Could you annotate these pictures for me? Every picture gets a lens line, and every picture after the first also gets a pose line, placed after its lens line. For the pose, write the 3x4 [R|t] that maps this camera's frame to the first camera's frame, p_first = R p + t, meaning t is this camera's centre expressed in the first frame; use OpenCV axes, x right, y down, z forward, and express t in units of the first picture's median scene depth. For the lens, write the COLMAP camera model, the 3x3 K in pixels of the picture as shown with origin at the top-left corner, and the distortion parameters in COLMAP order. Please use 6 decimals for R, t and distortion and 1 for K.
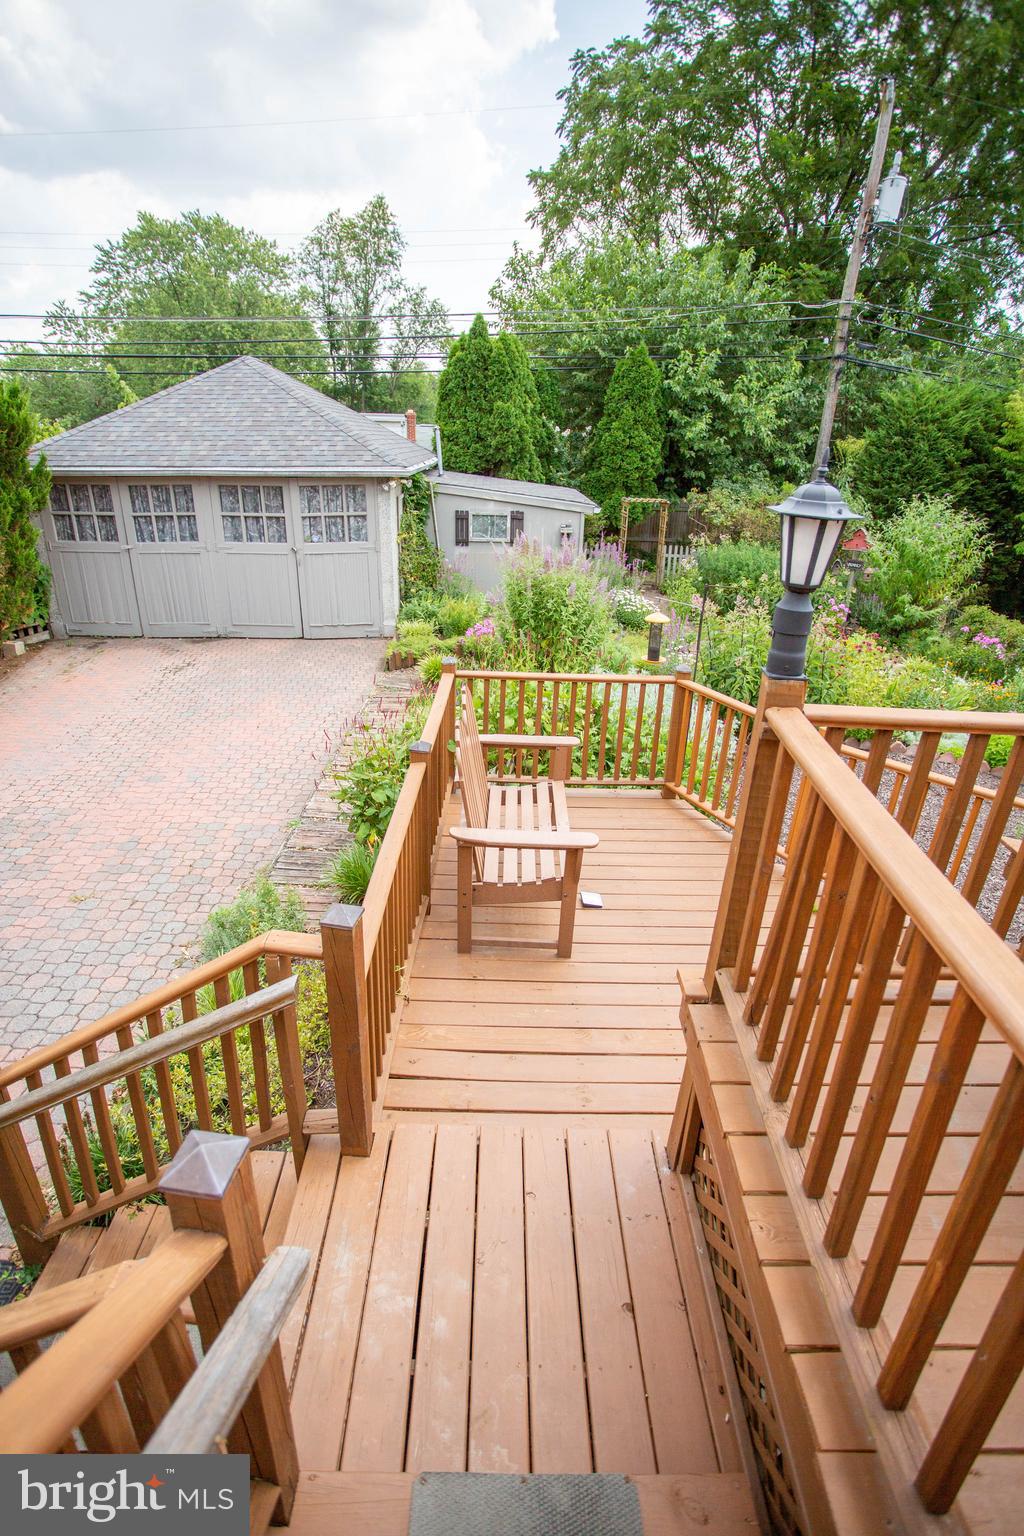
lens RADIAL K [[738.0, 0, 502.3], [0, 738.0, 771.4], [0, 0, 1]] dist [-0.069105, 0.025757]
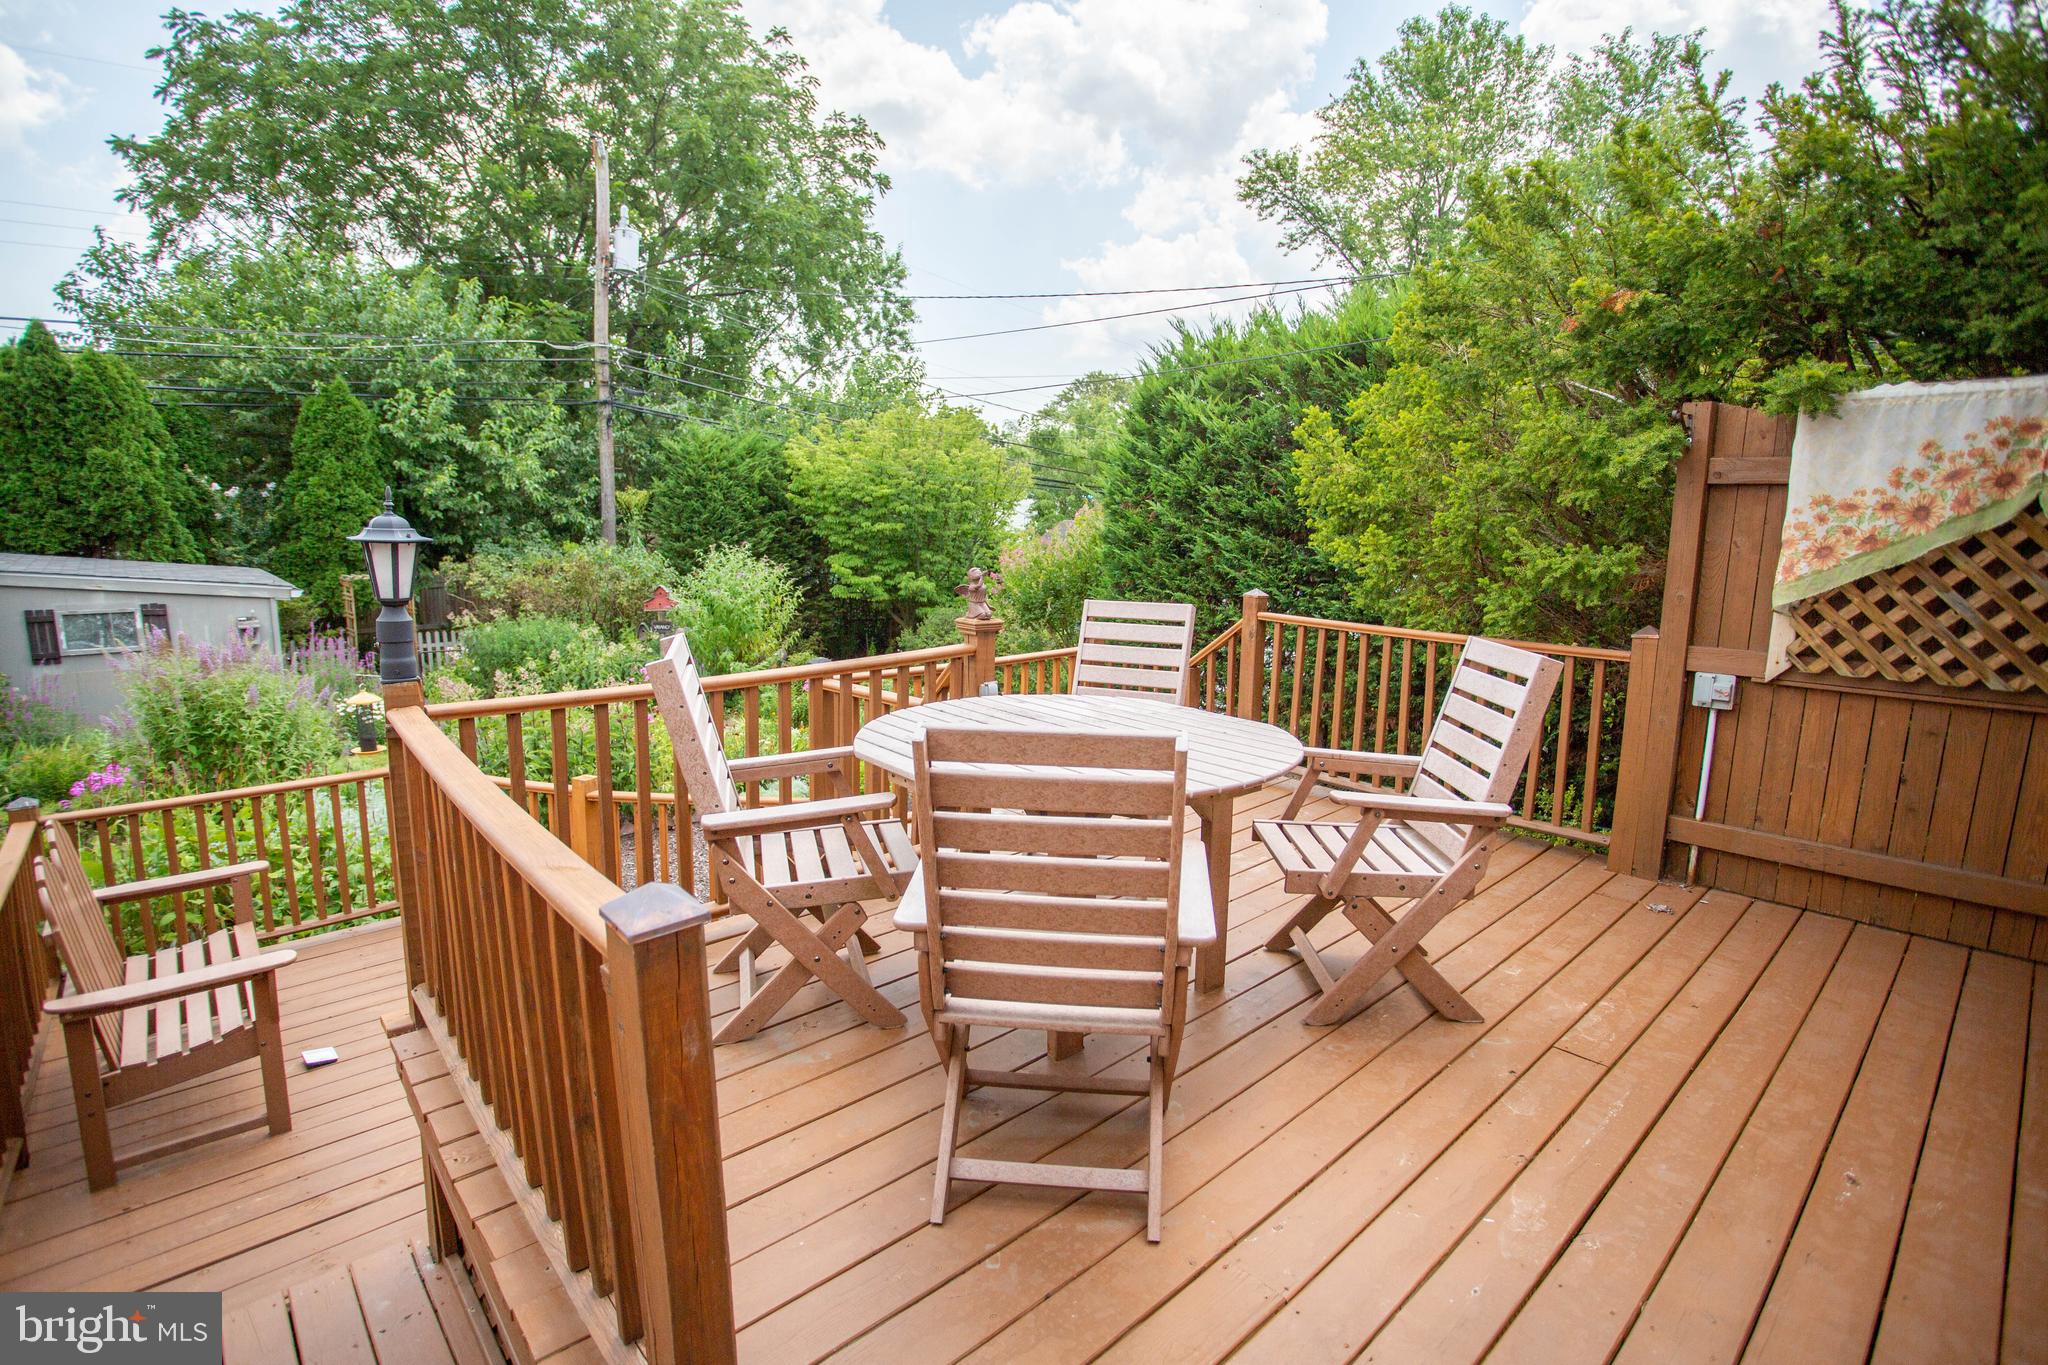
lens RADIAL K [[984.0, 0, 1018.3], [0, 984.0, 666.5], [0, 0, 1]] dist [-0.069105, 0.025757]
pose [[0.732281, -0.121567, 0.670065, 0.011509], [0.287303, 0.947237, -0.142127, 0.035009], [-0.617432, 0.296588, 0.728569, -0.069356]]
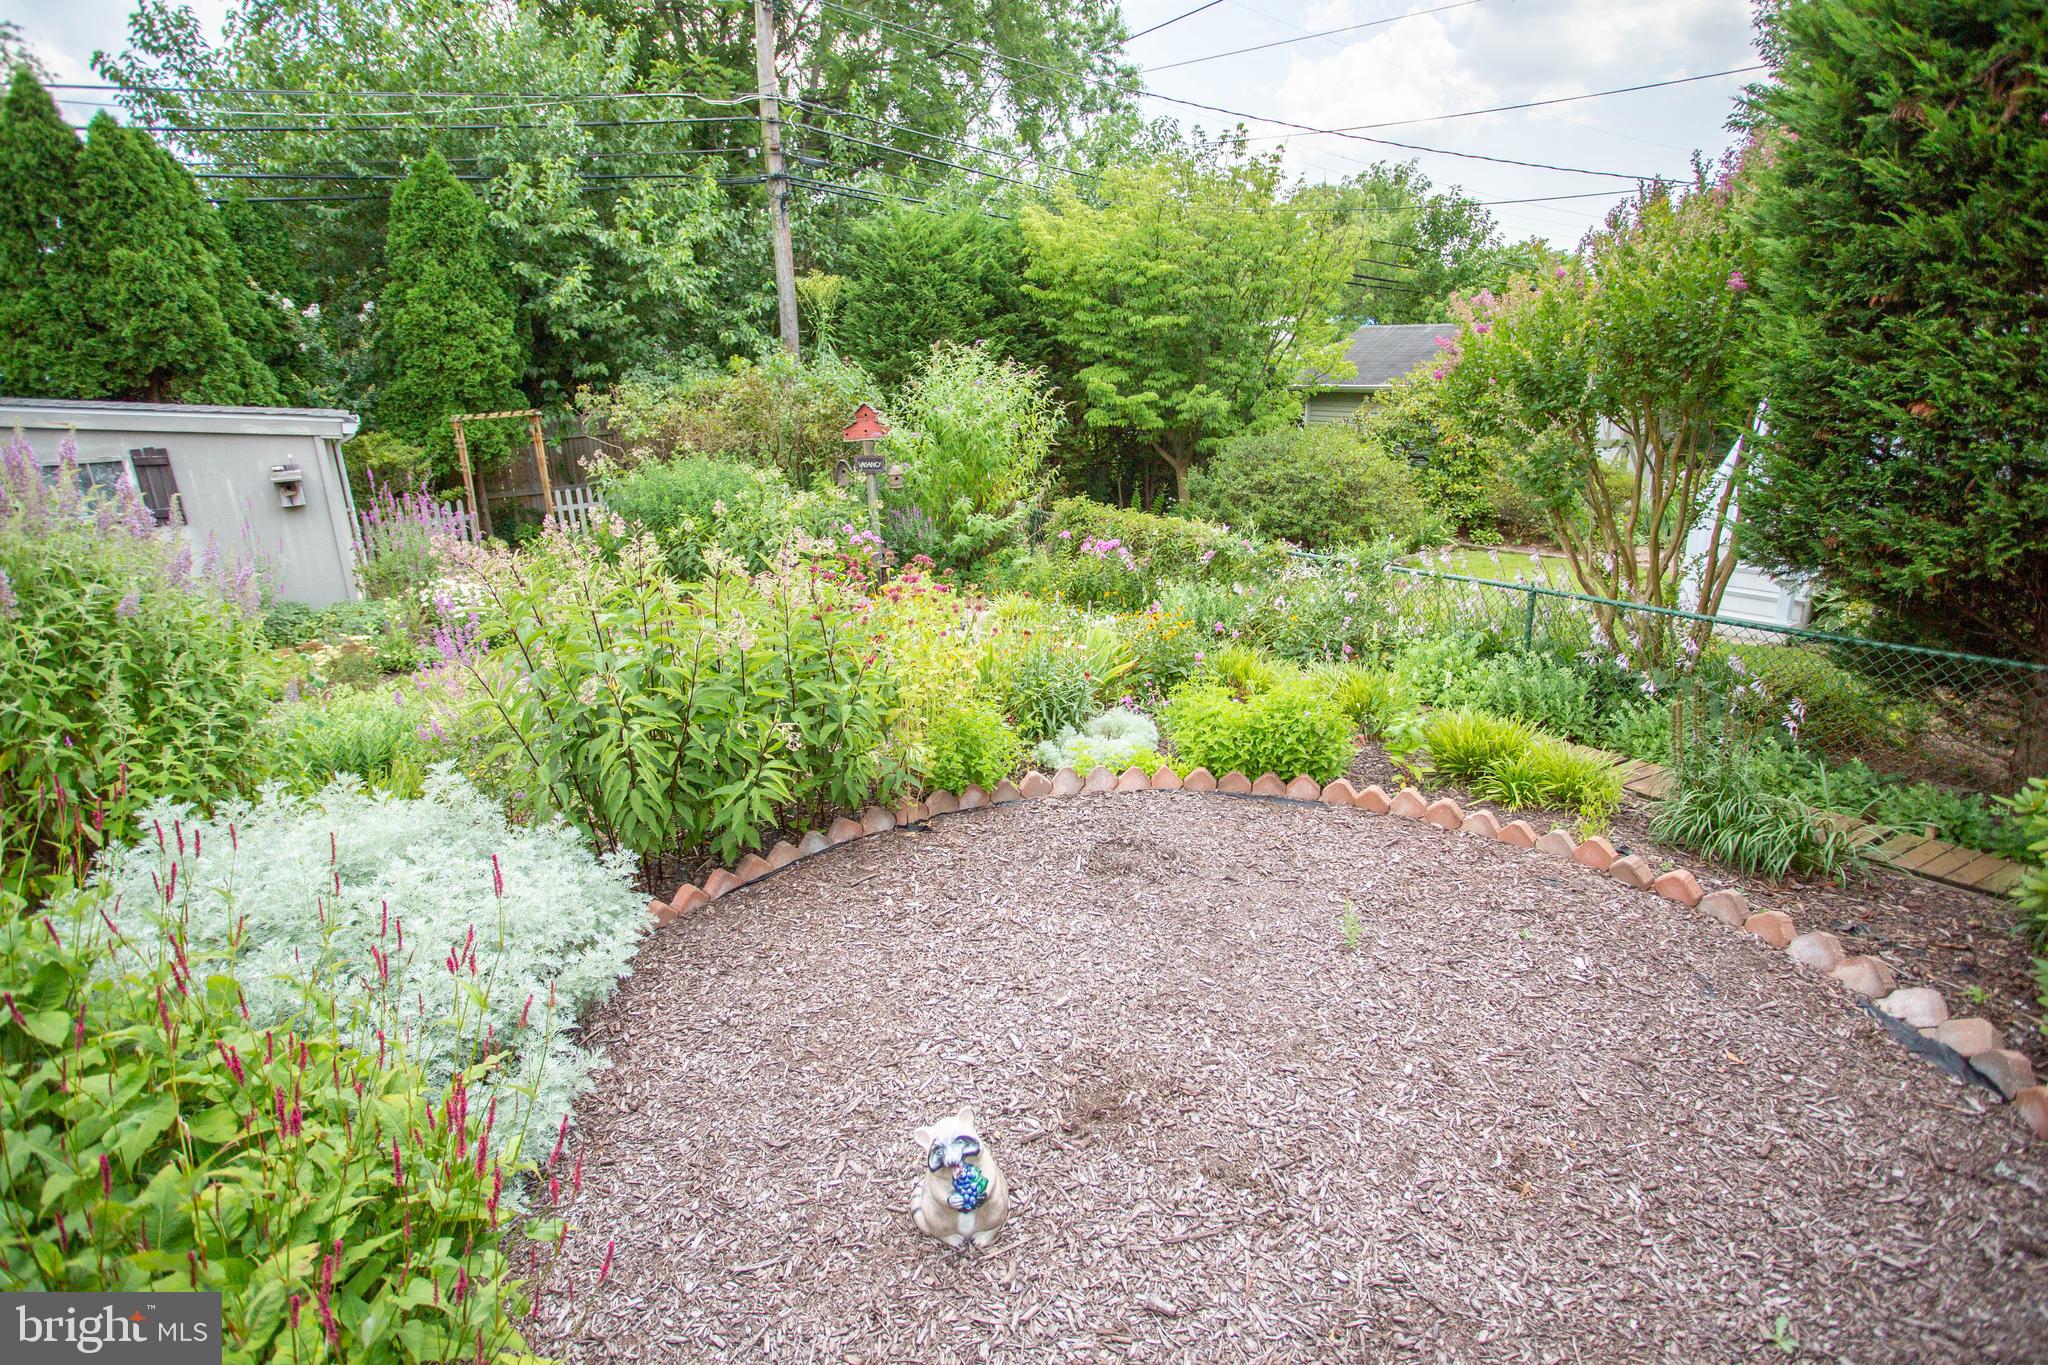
lens RADIAL K [[984.0, 0, 1018.3], [0, 984.0, 666.5], [0, 0, 1]] dist [-0.069105, 0.025757]
pose [[0.839813, -0.209624, 0.500771, 0.122318], [0.279328, 0.957820, -0.067498, -0.033112], [-0.465500, 0.196565, 0.862944, 0.229699]]
